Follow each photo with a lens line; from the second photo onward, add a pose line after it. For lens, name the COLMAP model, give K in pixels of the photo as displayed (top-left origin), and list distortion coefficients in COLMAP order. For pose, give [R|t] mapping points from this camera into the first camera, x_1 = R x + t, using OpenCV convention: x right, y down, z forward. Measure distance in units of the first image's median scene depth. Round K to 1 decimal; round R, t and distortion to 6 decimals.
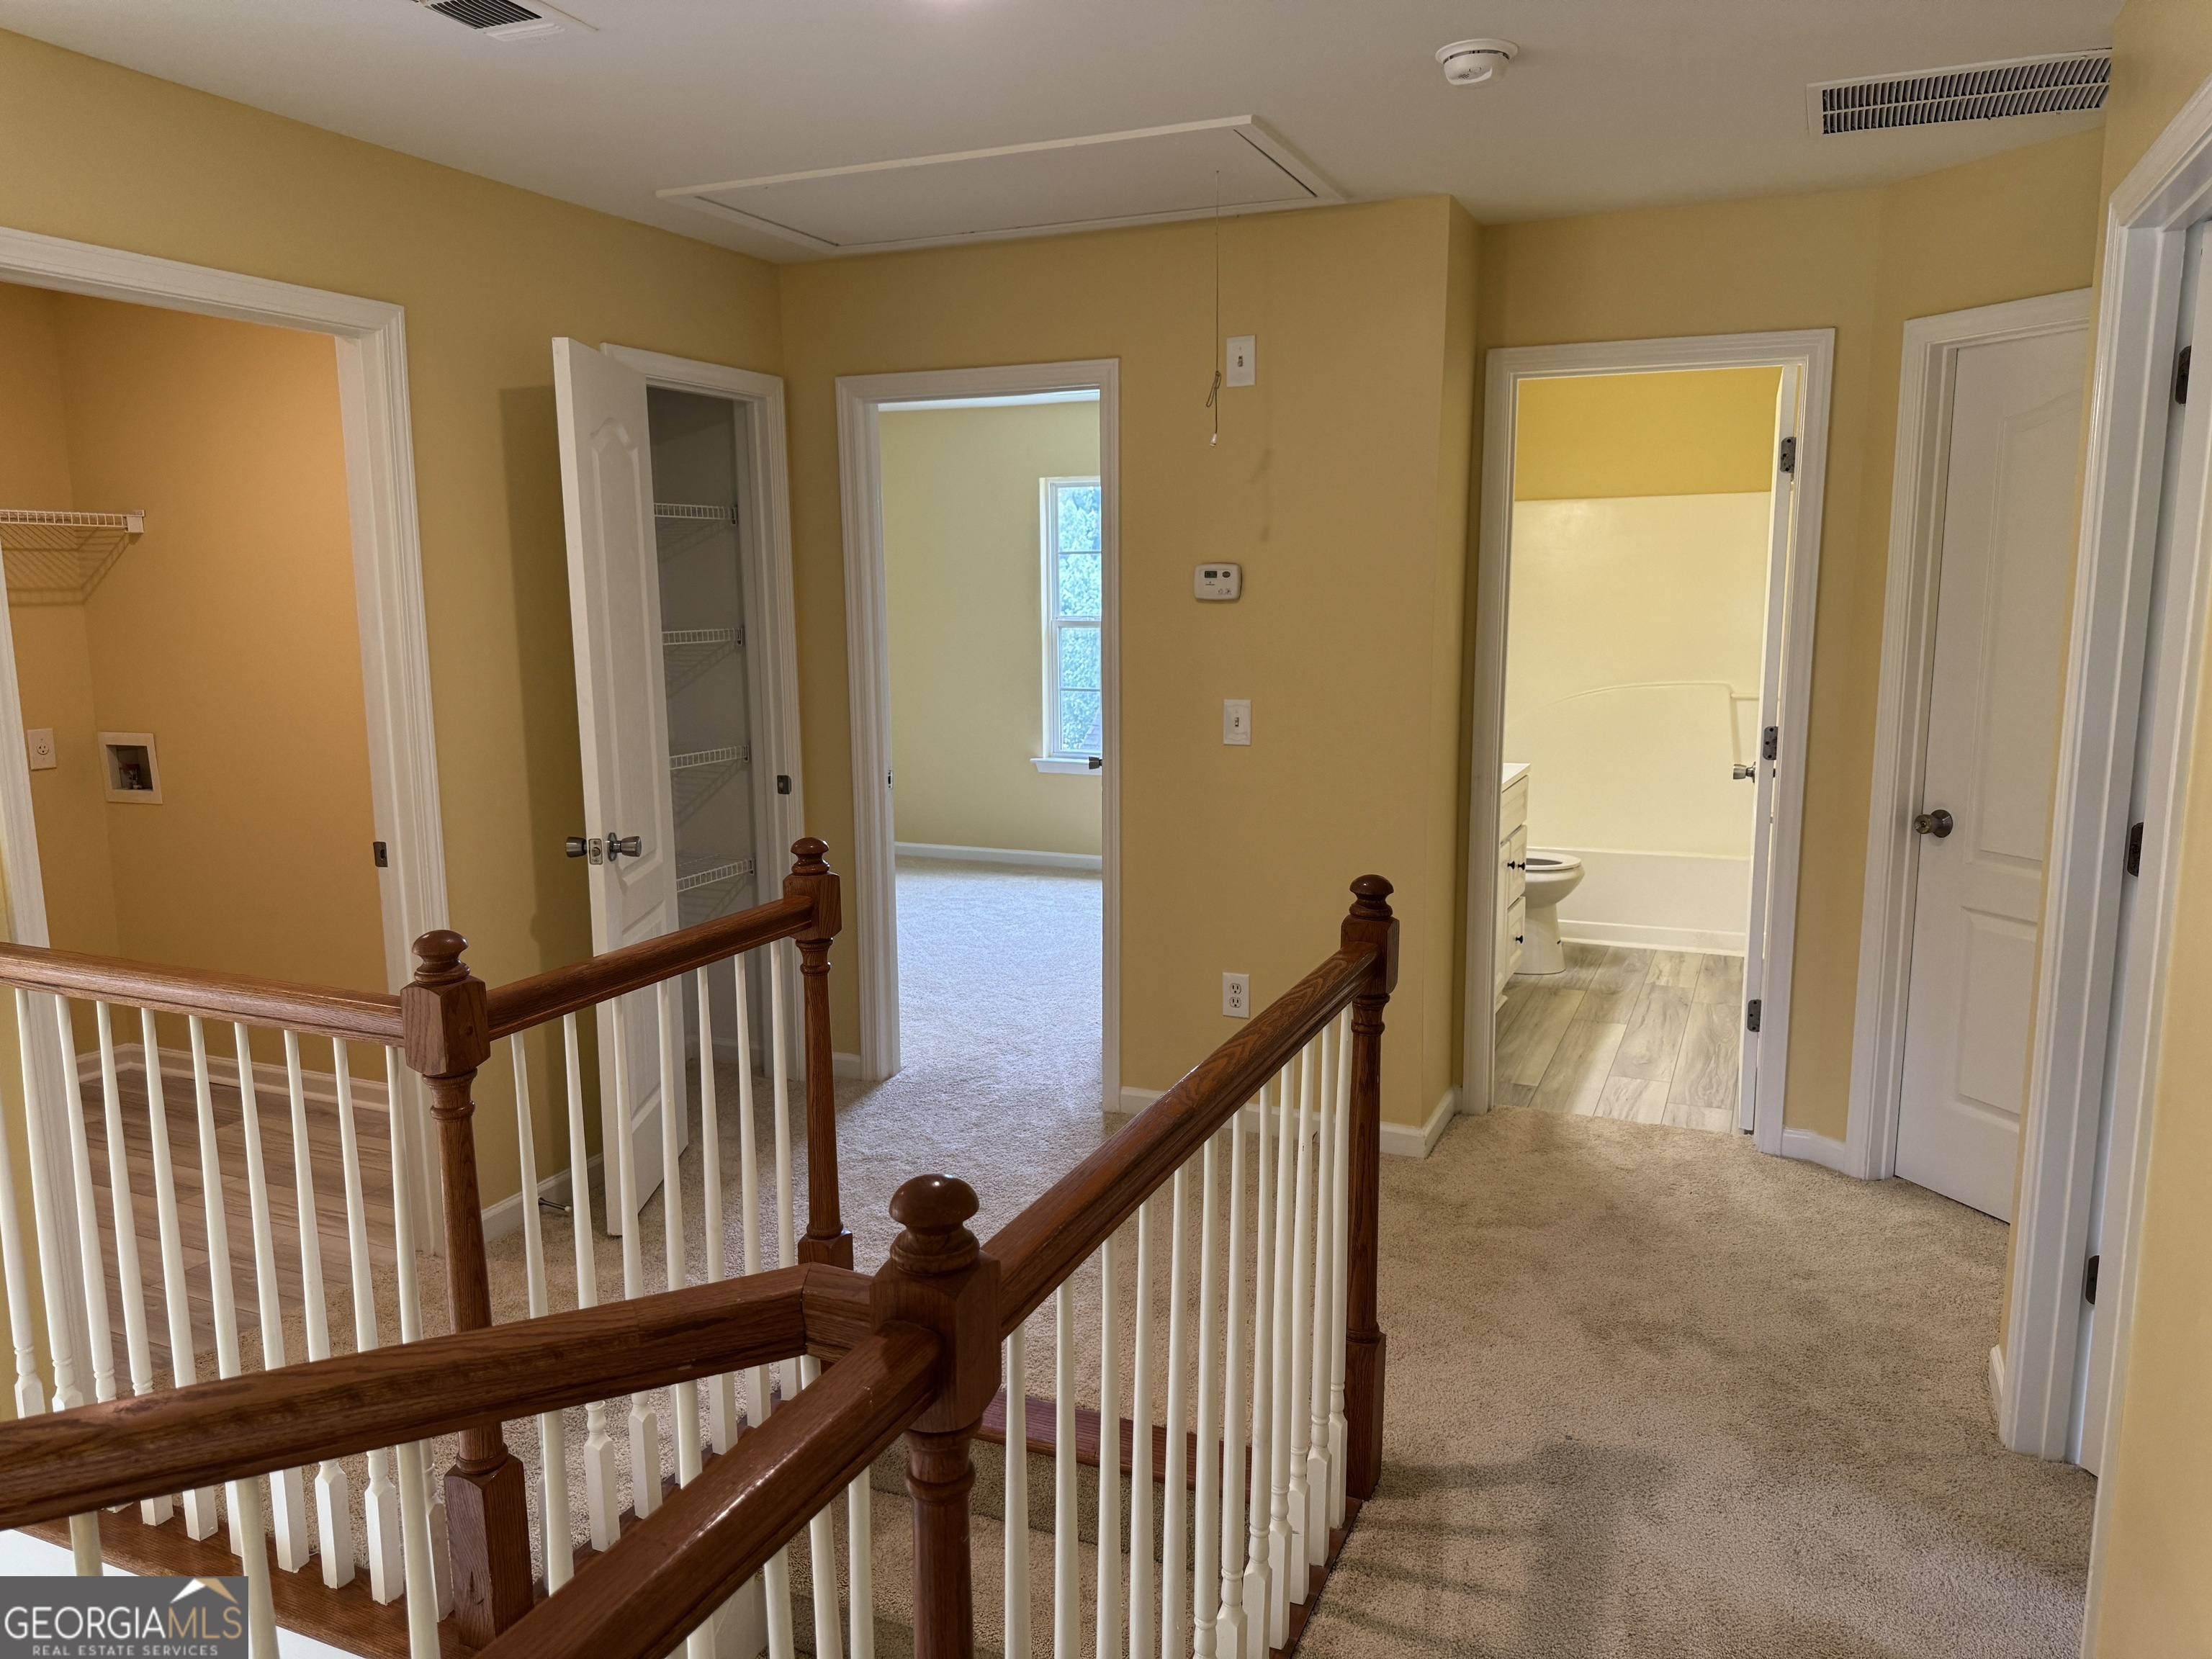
lens RADIAL K [[1565.0, 0, 1108.3], [0, 1565.0, 839.4], [0, 0, 1]] dist [0.070834, -0.063494]
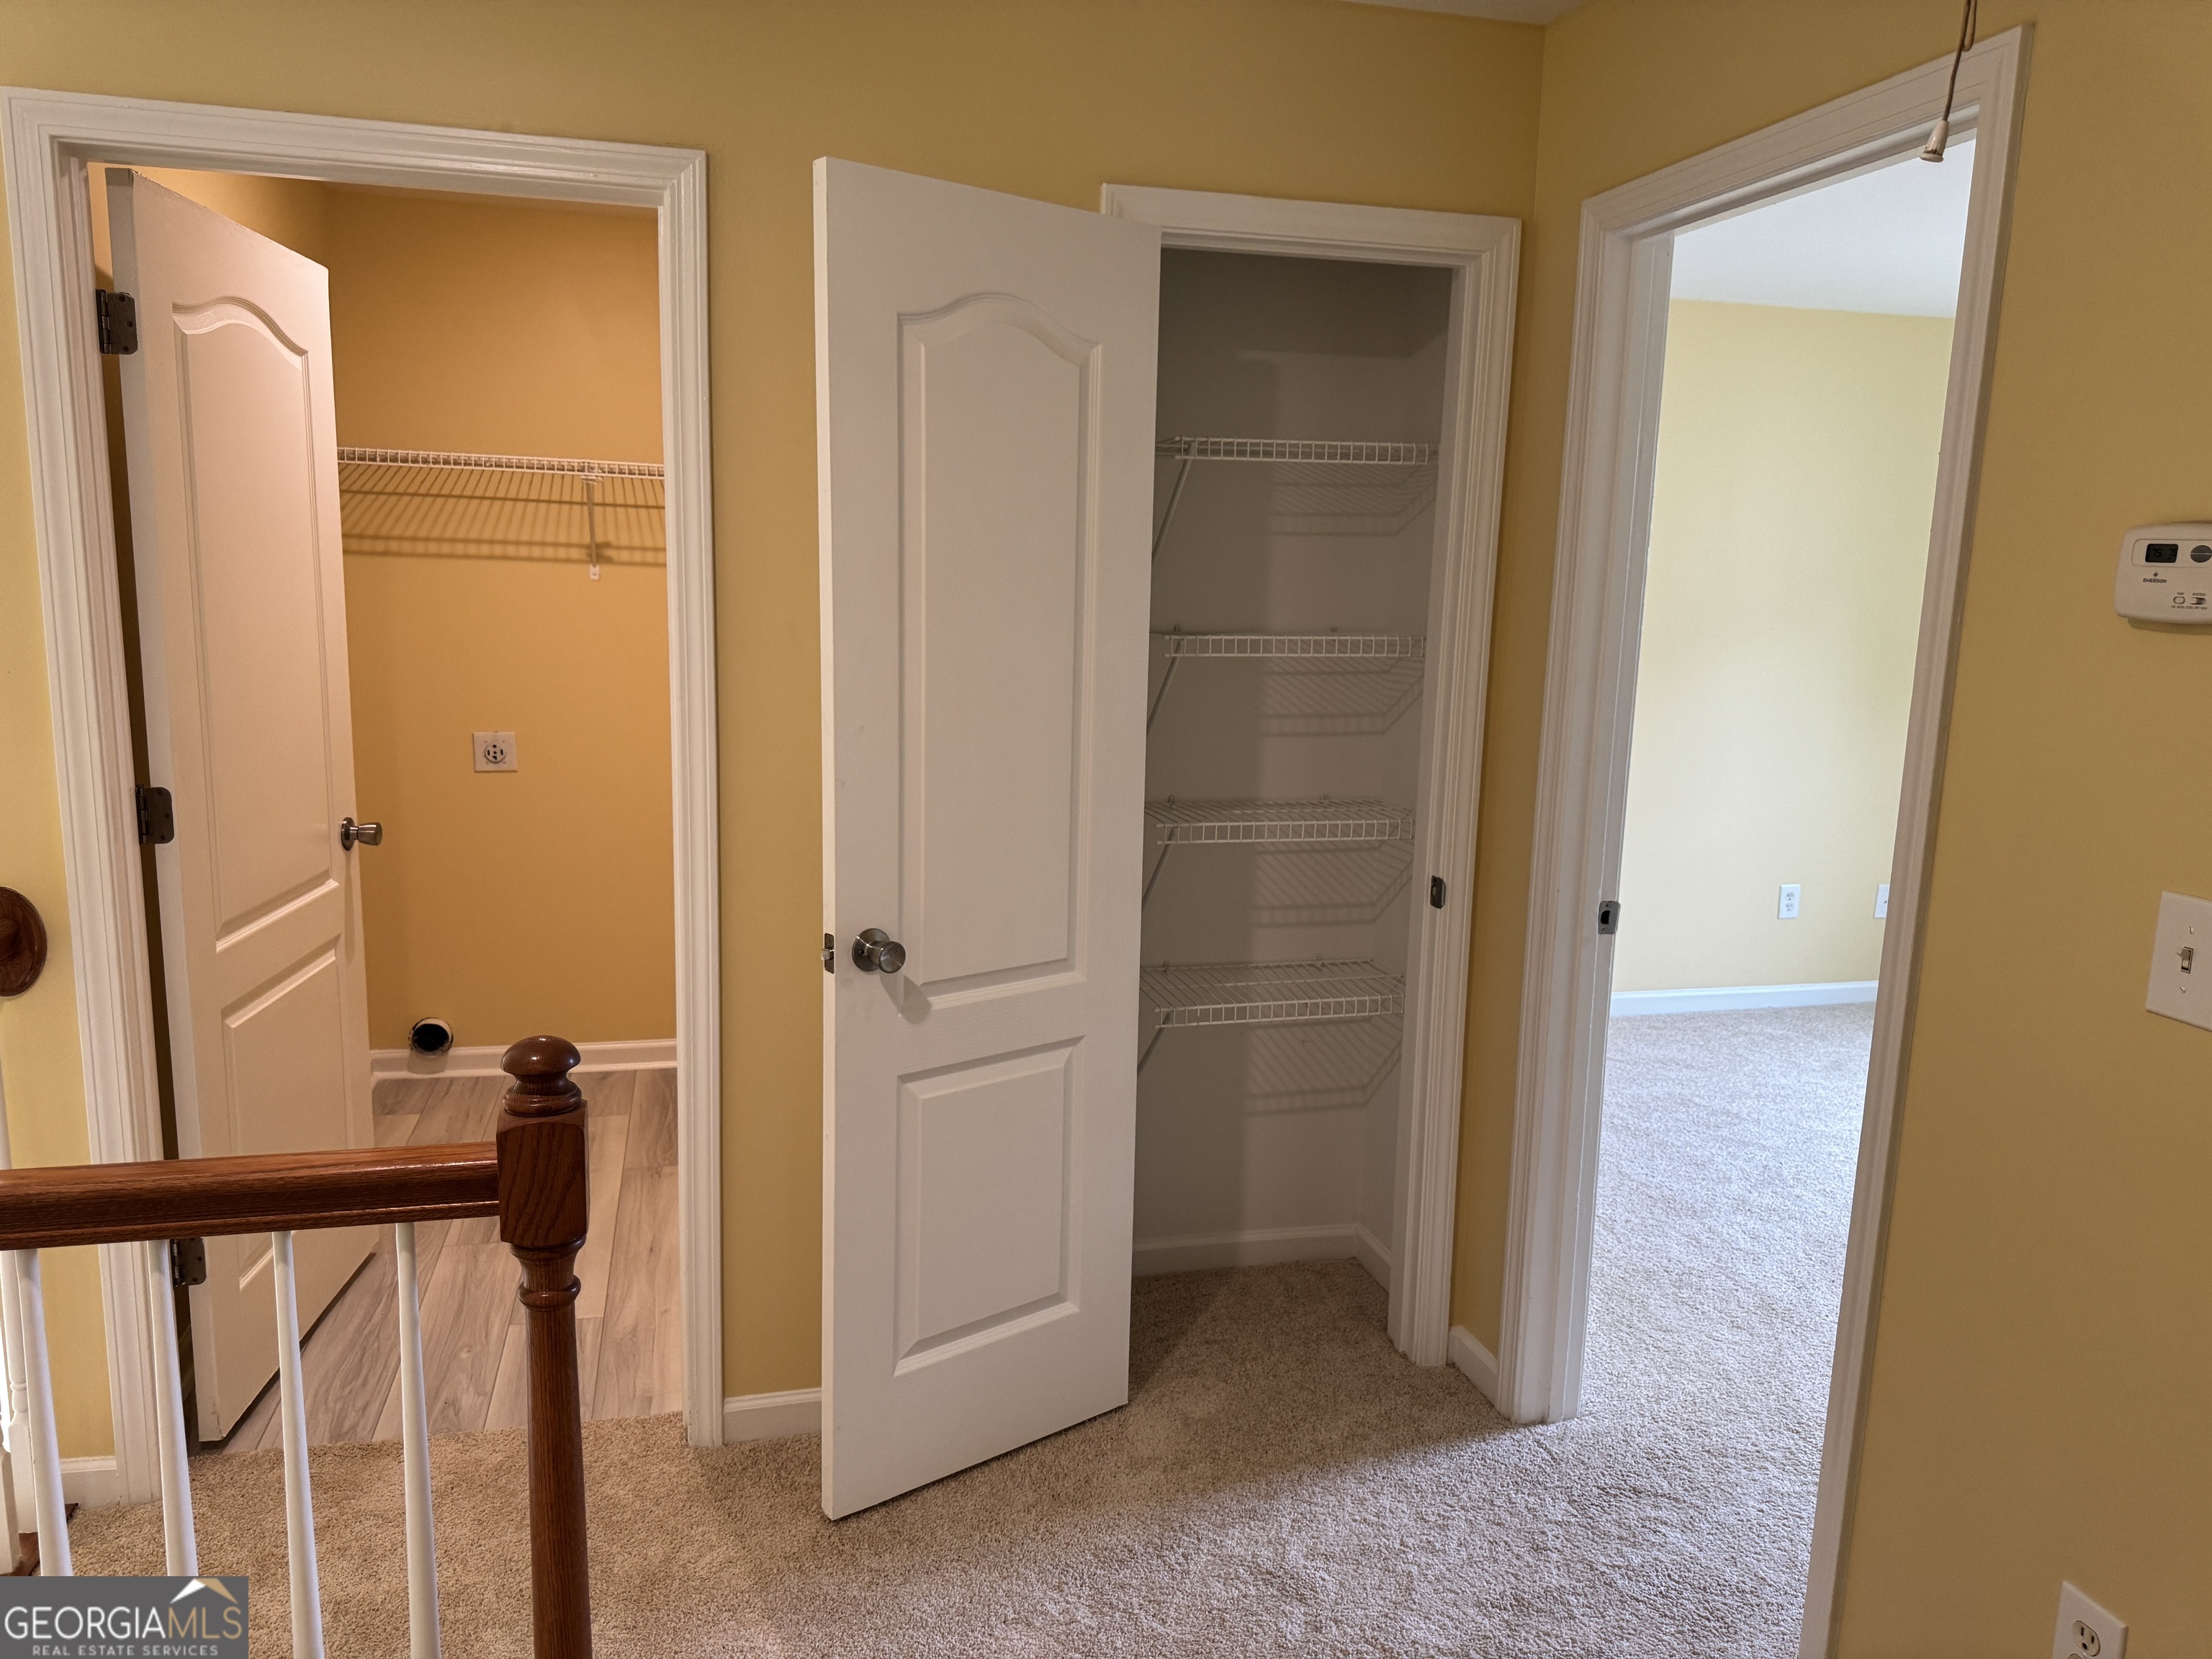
lens RADIAL K [[1599.5, 0, 1111.1], [0, 1599.5, 838.1], [0, 0, 1]] dist [0.053234, 0.000135]
pose [[0.622245, 0.153668, -0.767591, 0.246302], [-0.157615, 0.985057, 0.069434, -0.101355], [0.766791, 0.077779, 0.637167, 0.637833]]
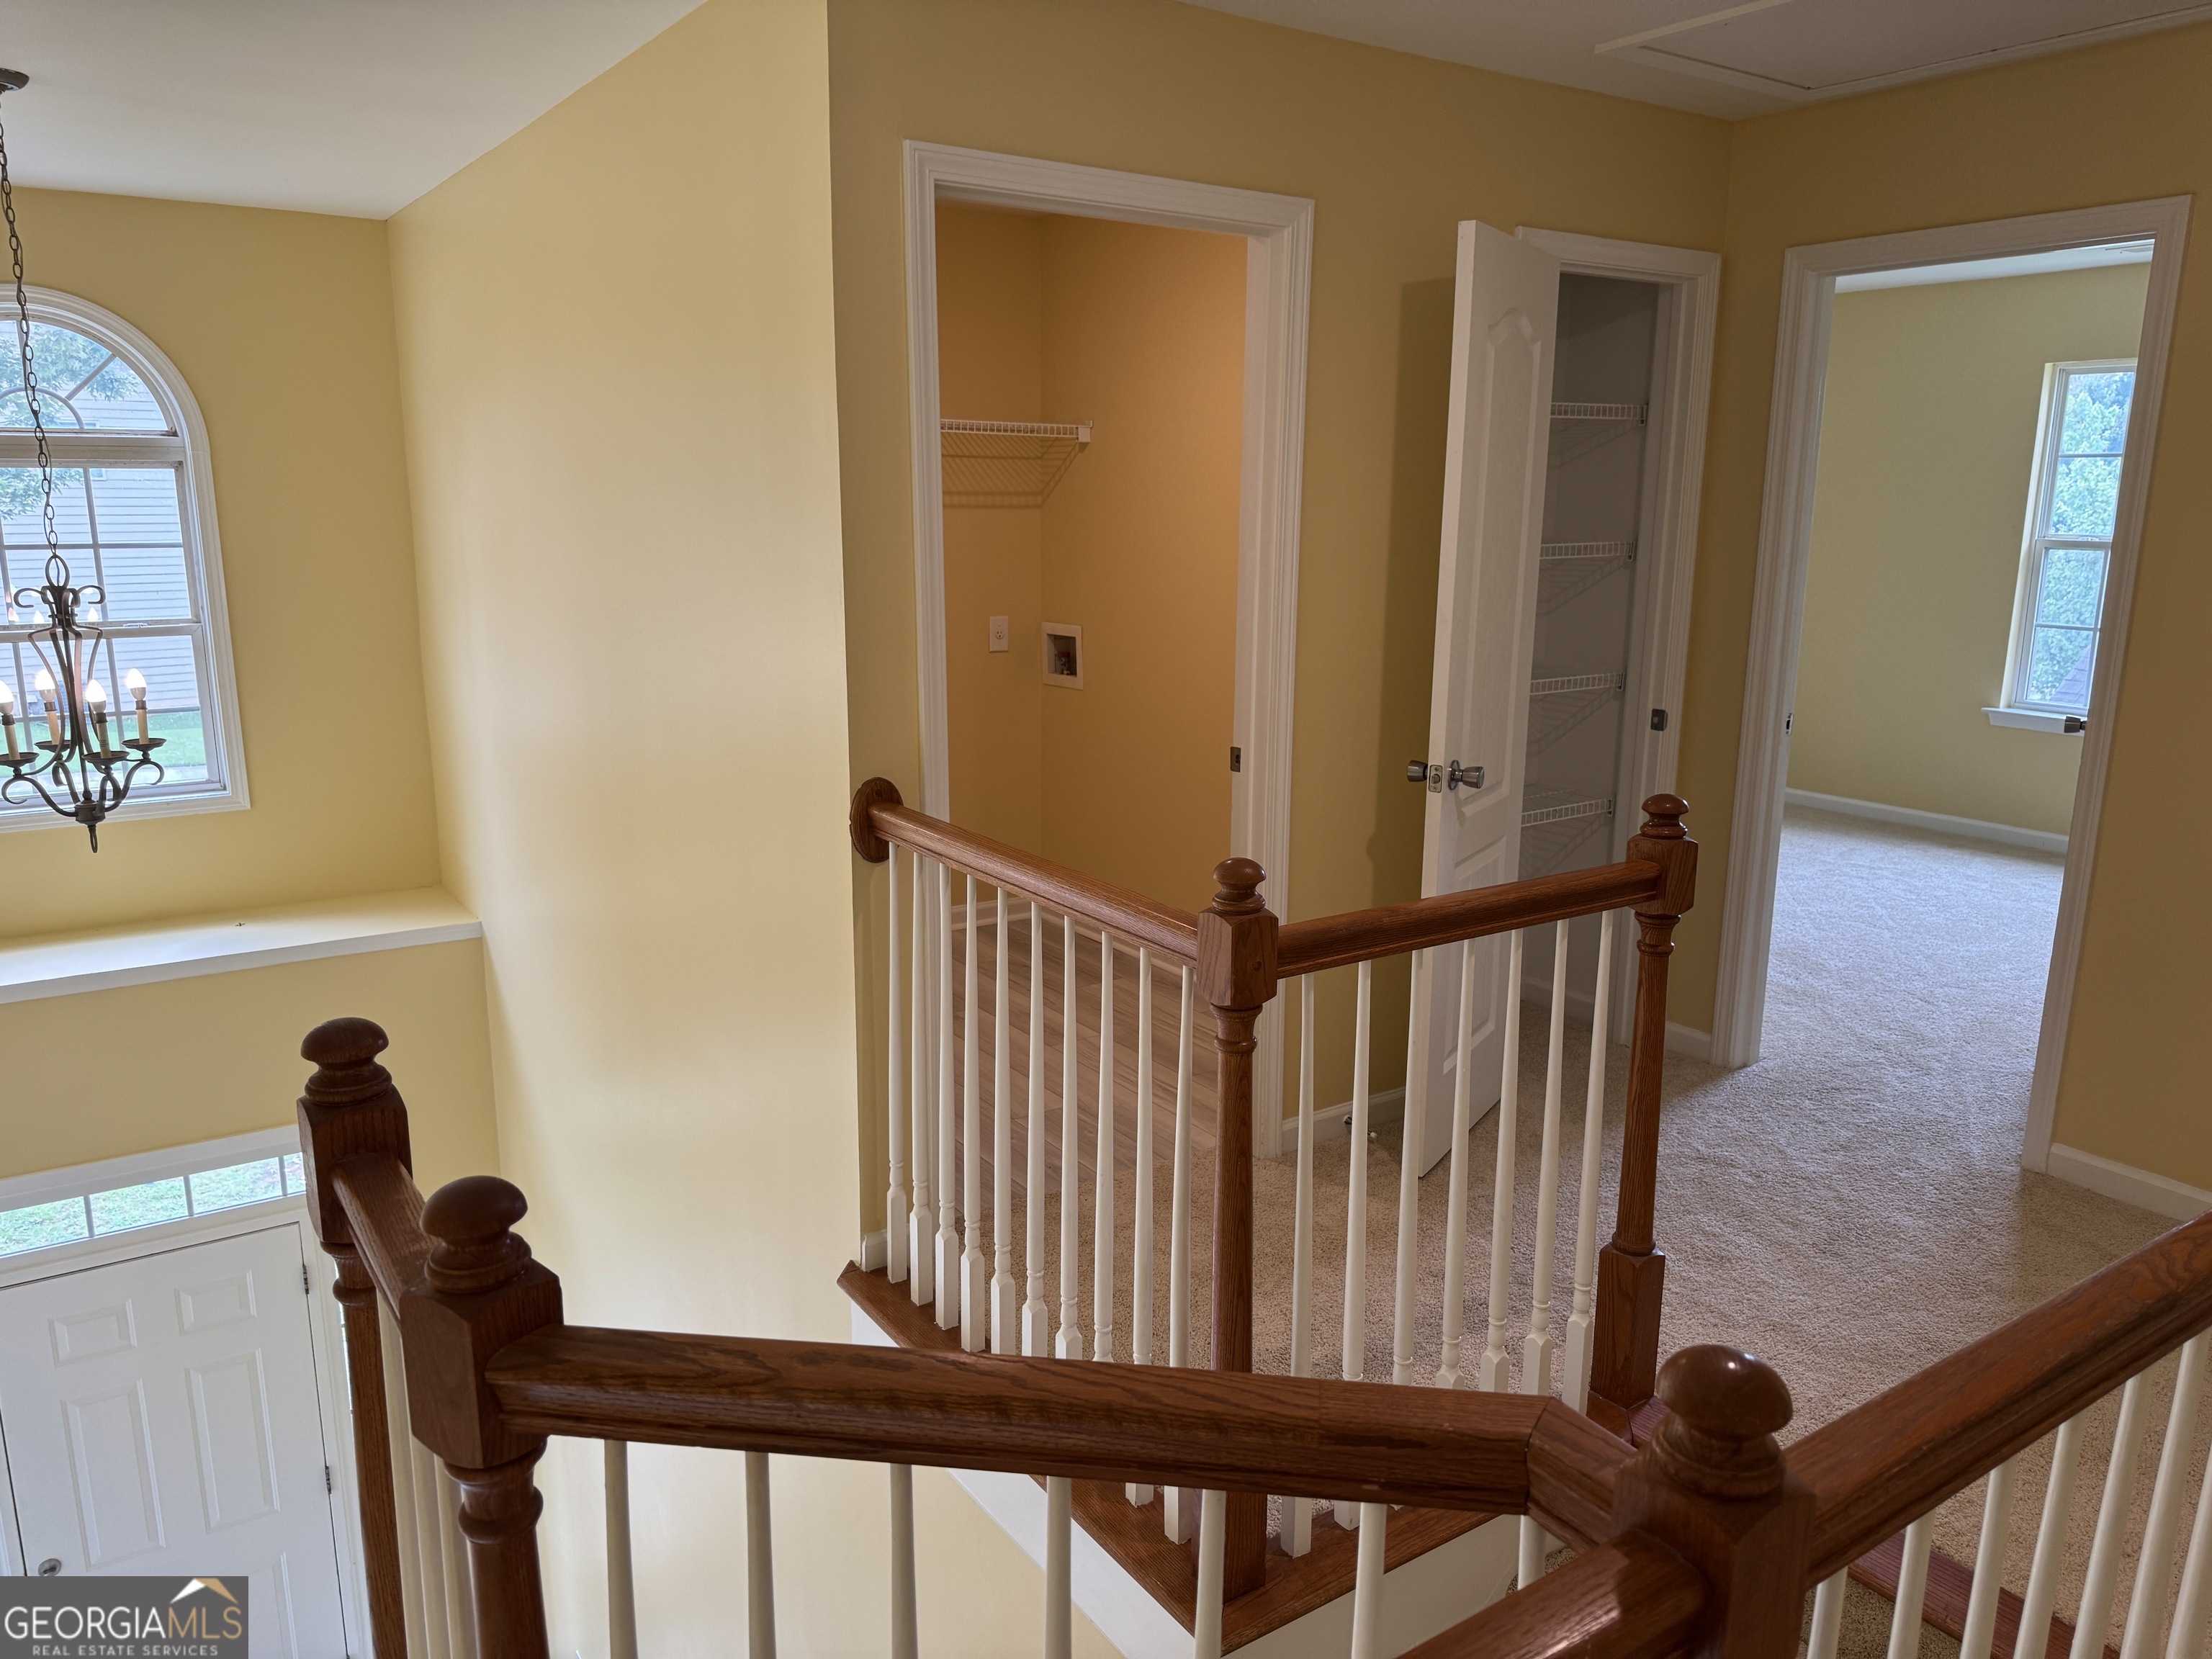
lens RADIAL K [[1567.2, 0, 1095.7], [0, 1567.2, 834.5], [0, 0, 1]] dist [0.059308, -0.090133]
pose [[0.844827, 0.126039, -0.519982, -0.004767], [-0.098476, 0.991884, 0.080428, -0.014044], [0.525899, -0.016742, 0.850382, 0.092227]]
